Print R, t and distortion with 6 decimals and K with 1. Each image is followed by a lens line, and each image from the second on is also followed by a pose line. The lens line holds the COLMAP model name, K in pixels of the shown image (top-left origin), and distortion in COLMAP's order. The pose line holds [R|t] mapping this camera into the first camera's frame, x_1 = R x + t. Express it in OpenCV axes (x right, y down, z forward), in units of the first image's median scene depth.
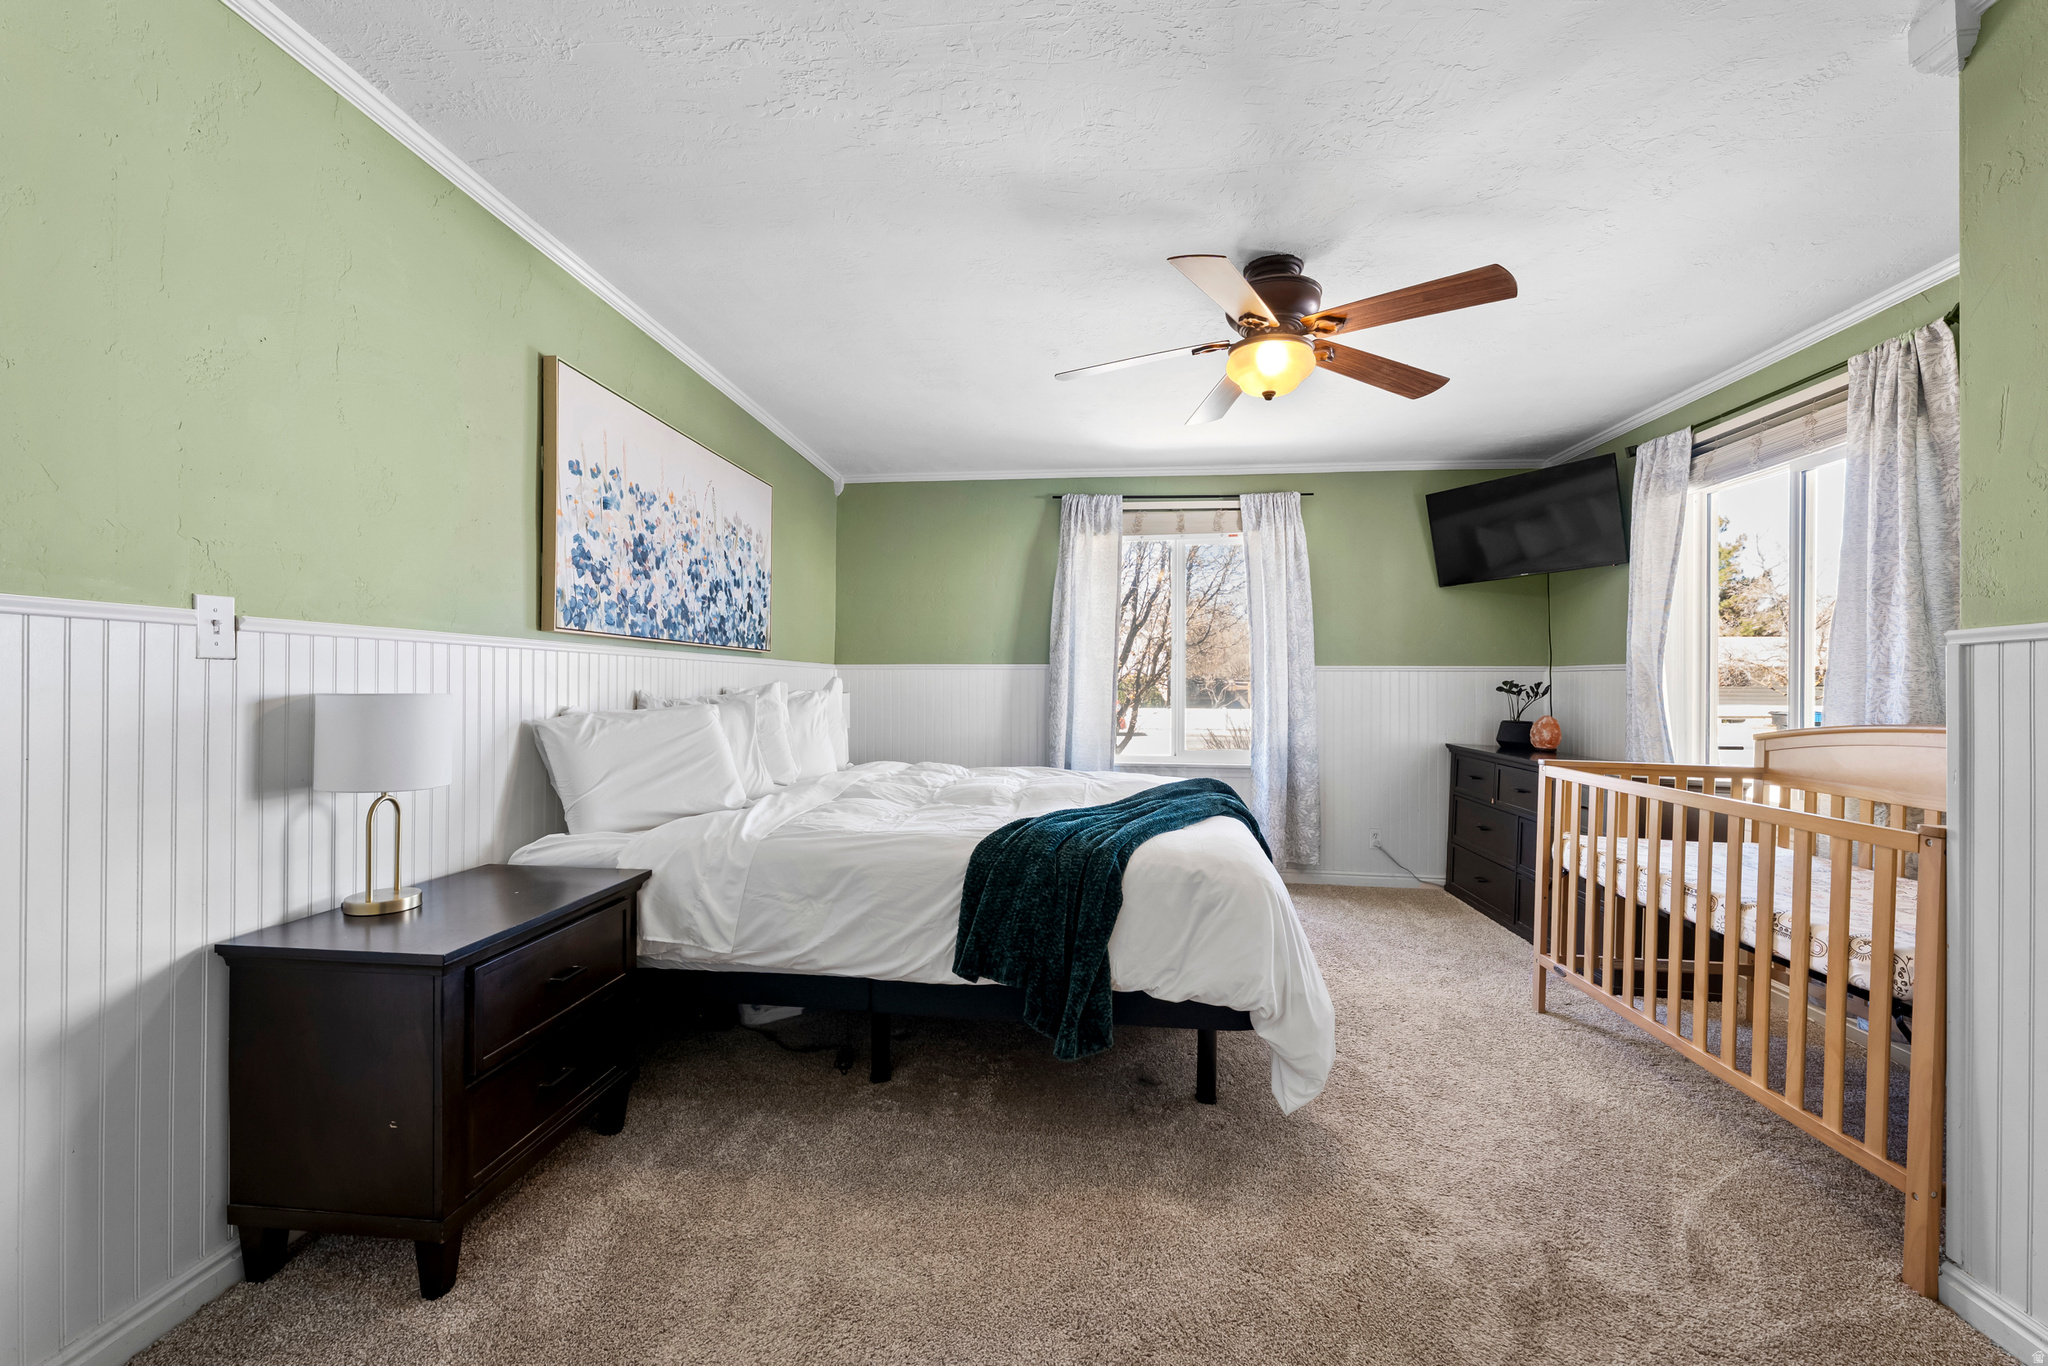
lens RADIAL K [[849.8, 0, 1024.0], [0, 849.8, 683.0], [0, 0, 1]] dist [0.001146, 0.000043]
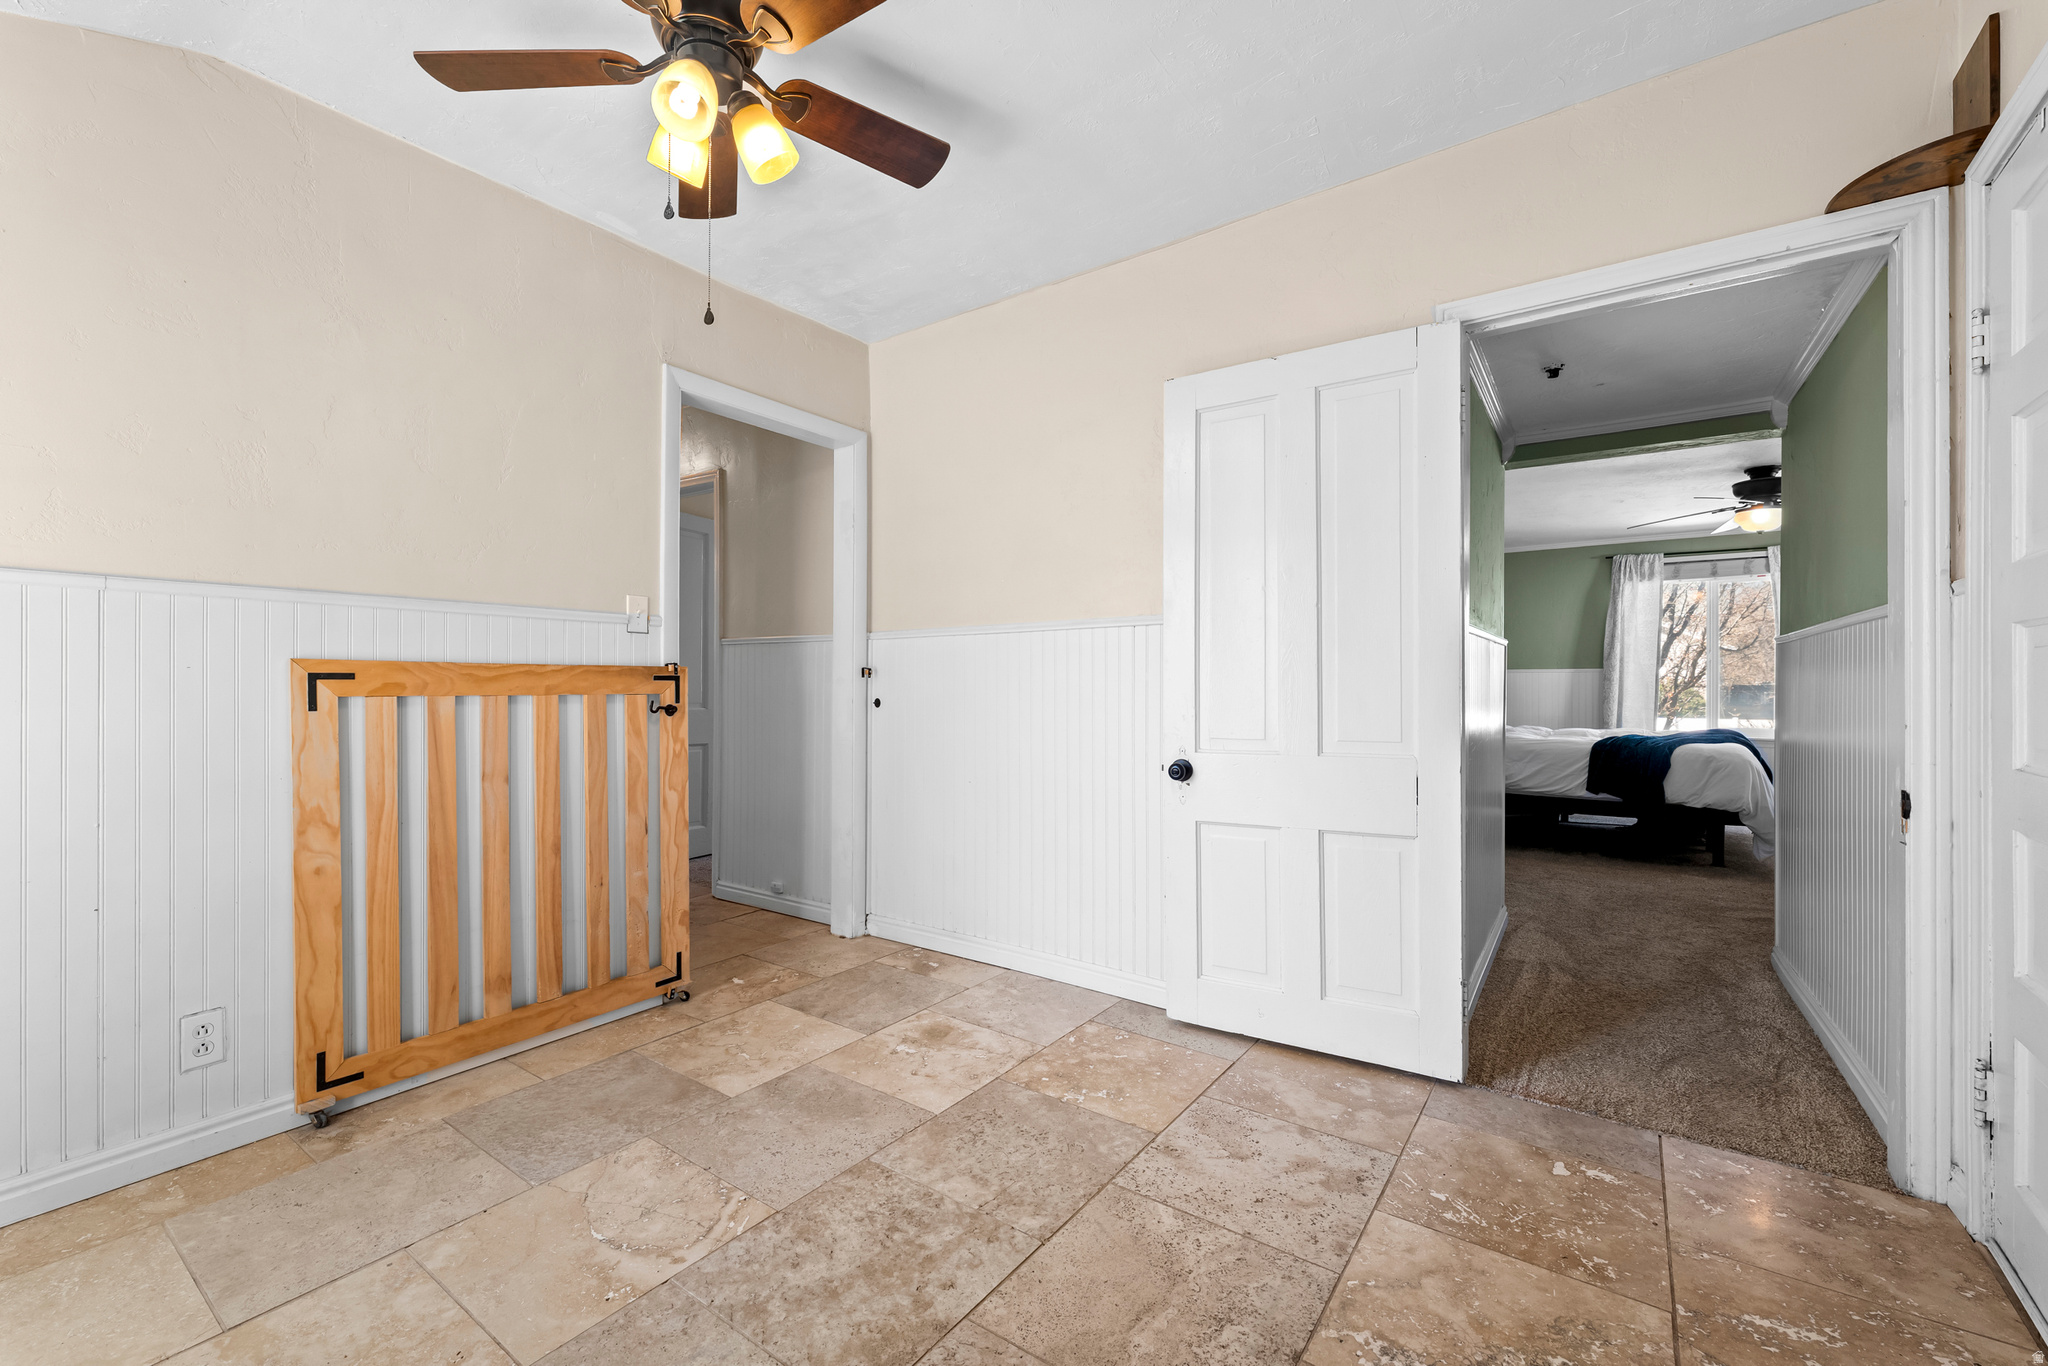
lens RADIAL K [[836.3, 0, 1024.0], [0, 836.3, 683.0], [0, 0, 1]] dist [0.000851, 0.000045]
pose [[0.864652, -0.000048, -0.502371, -0.435217], [-0.004209, 0.999964, -0.007340, 0.074522], [0.502353, 0.008461, 0.864621, -3.088156]]
